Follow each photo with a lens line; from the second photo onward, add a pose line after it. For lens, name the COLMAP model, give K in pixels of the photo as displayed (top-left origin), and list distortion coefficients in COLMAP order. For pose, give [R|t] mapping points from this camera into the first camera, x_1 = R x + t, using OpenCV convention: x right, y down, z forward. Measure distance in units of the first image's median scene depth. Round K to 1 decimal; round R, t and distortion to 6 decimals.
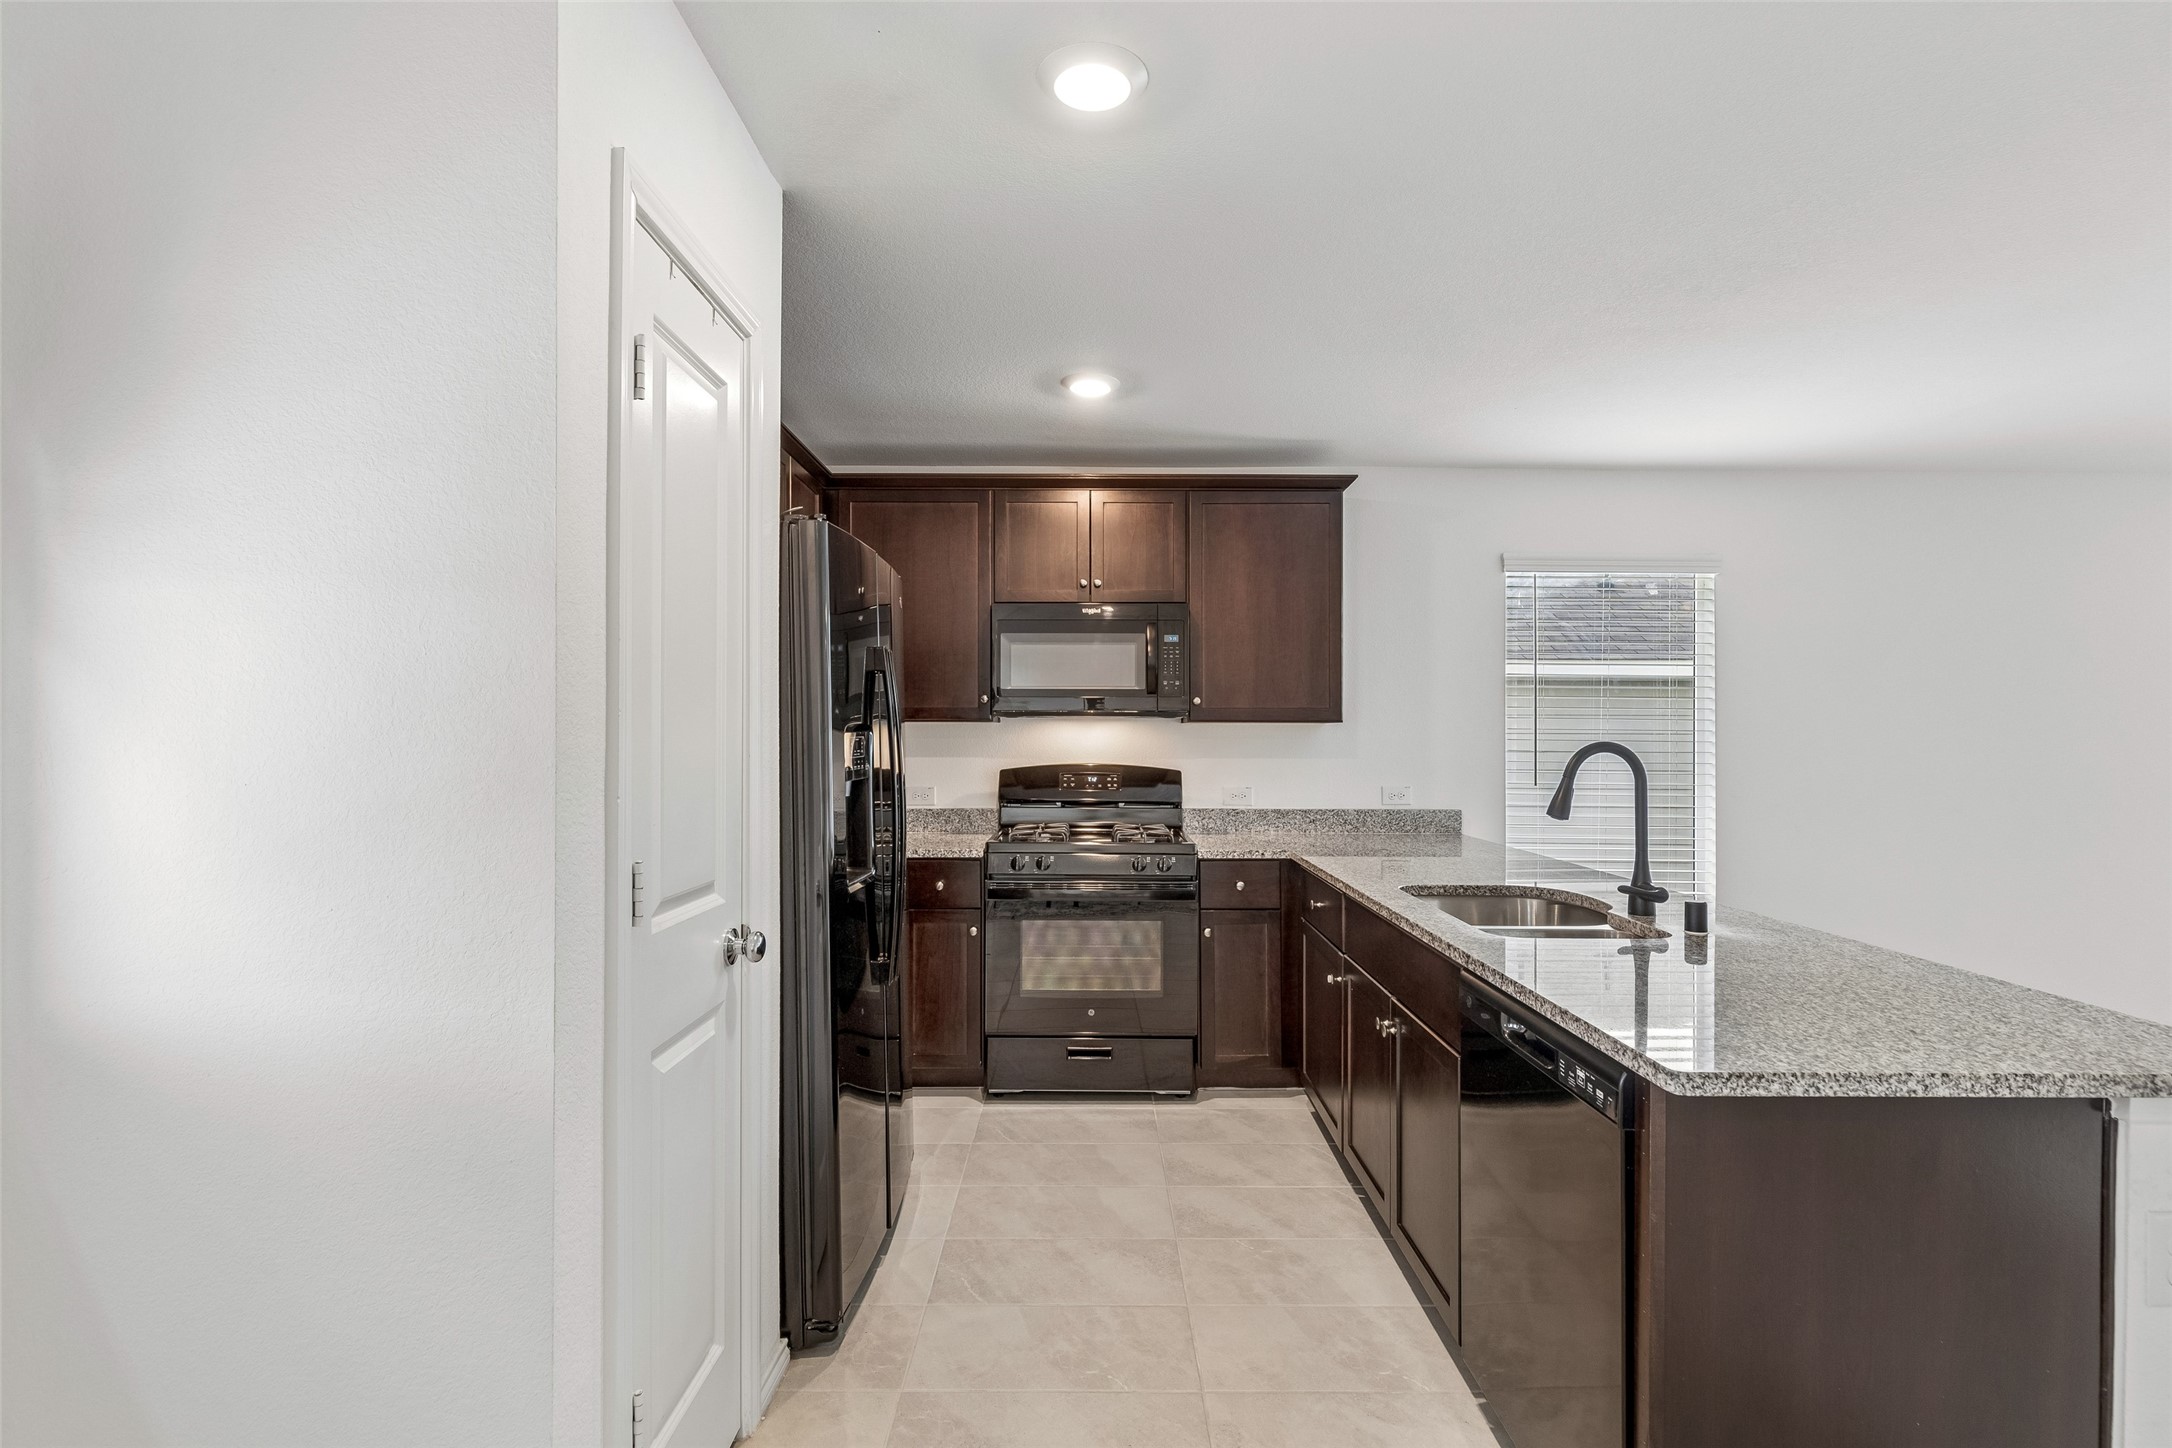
lens RADIAL K [[1021.8, 0, 1085.5], [0, 1021.8, 722.9], [0, 0, 1]] dist [-0.008912, 0.000072]
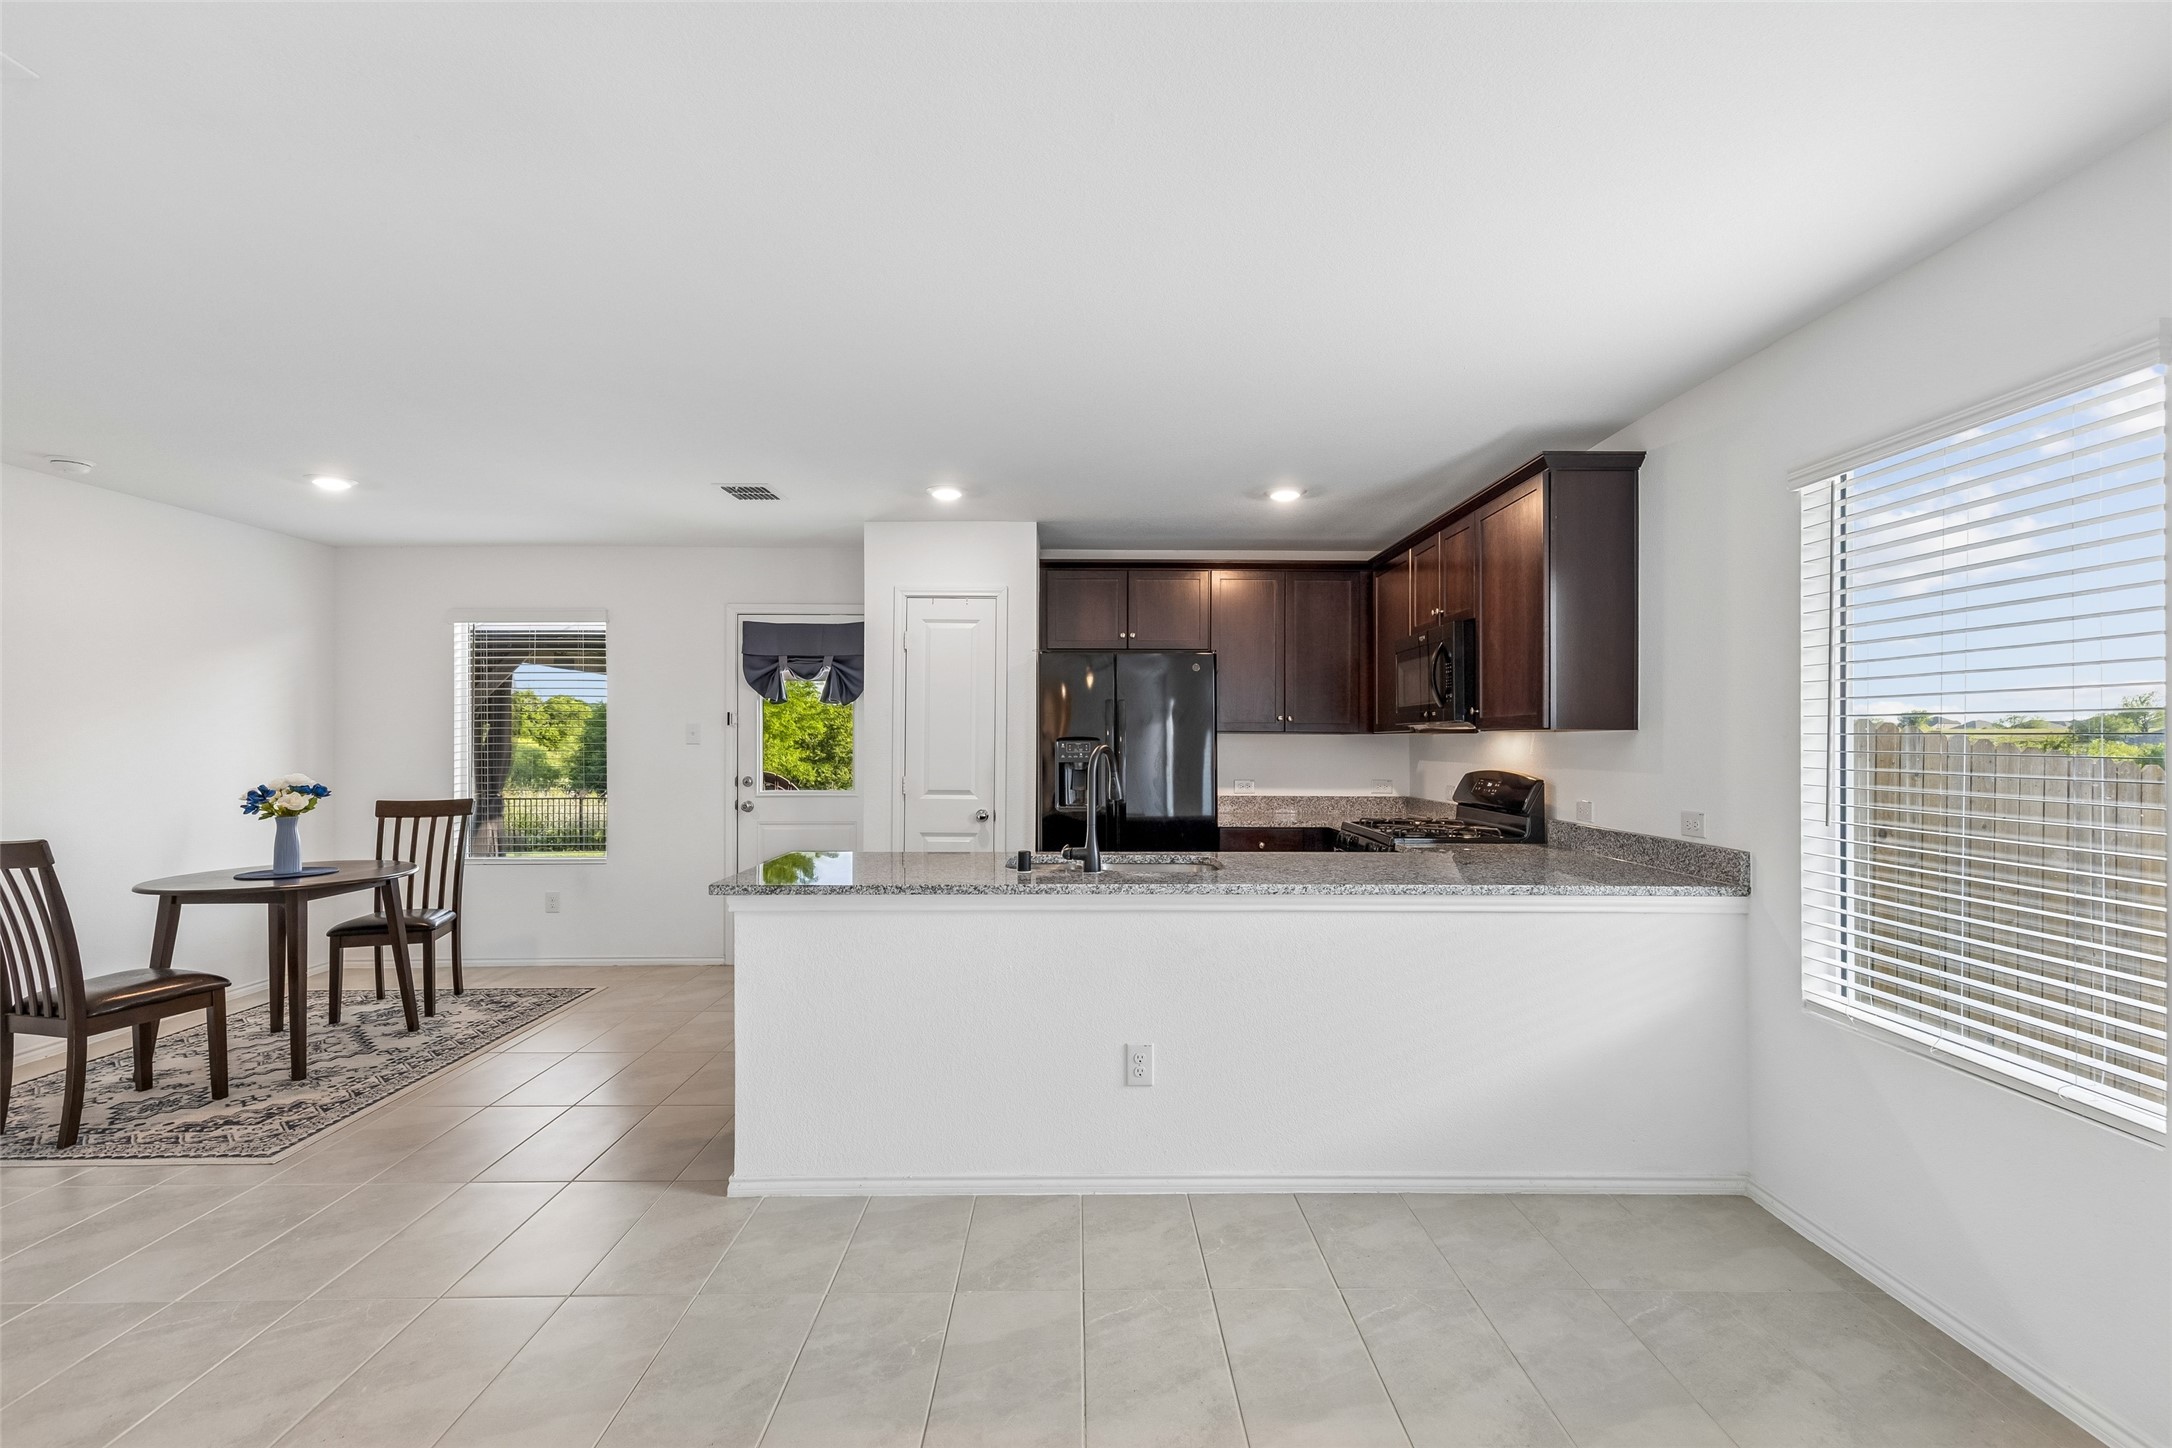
lens RADIAL K [[978.0, 0, 1088.3], [0, 978.0, 735.4], [0, 0, 1]] dist [0.015485, -0.002966]
pose [[0.006829, -0.009436, -0.999932, 1.134945], [0.006561, 0.999934, -0.009391, 0.010474], [0.999955, -0.006496, 0.006890, 0.606676]]
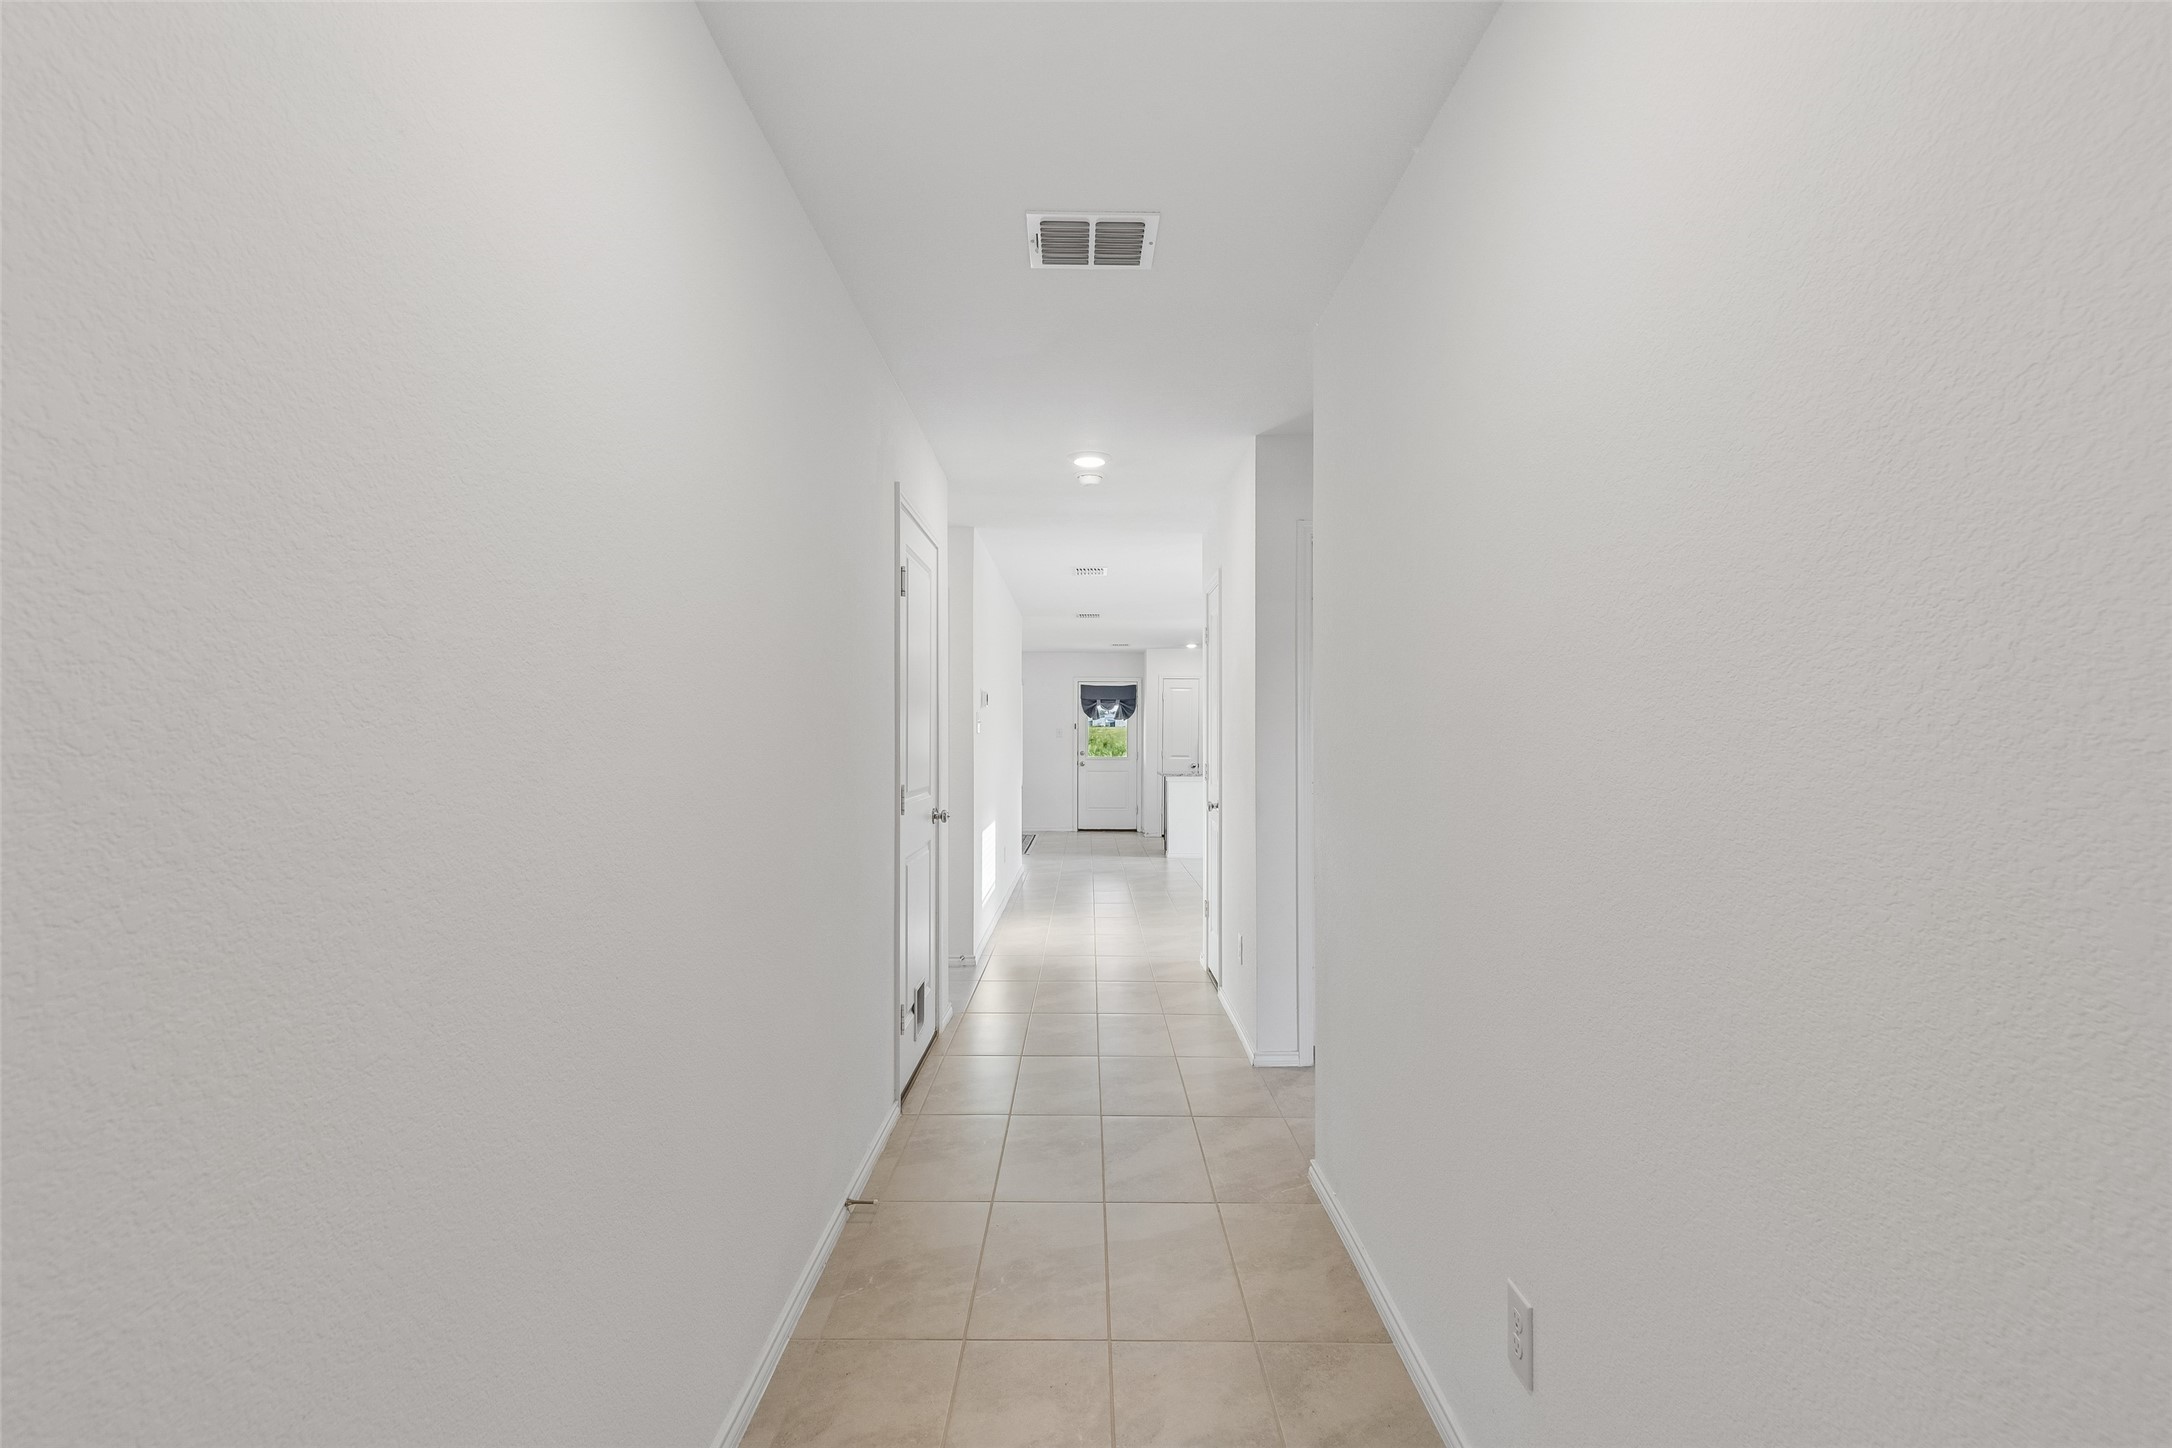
lens RADIAL K [[978.0, 0, 1088.6], [0, 978.0, 746.6], [0, 0, 1]] dist [0.015485, -0.002966]
pose [[-0.003533, -0.014945, -0.999882, 3.087506], [0.002763, 0.999884, -0.014954, 0.091457], [0.999990, -0.002815, -0.003491, 0.138566]]
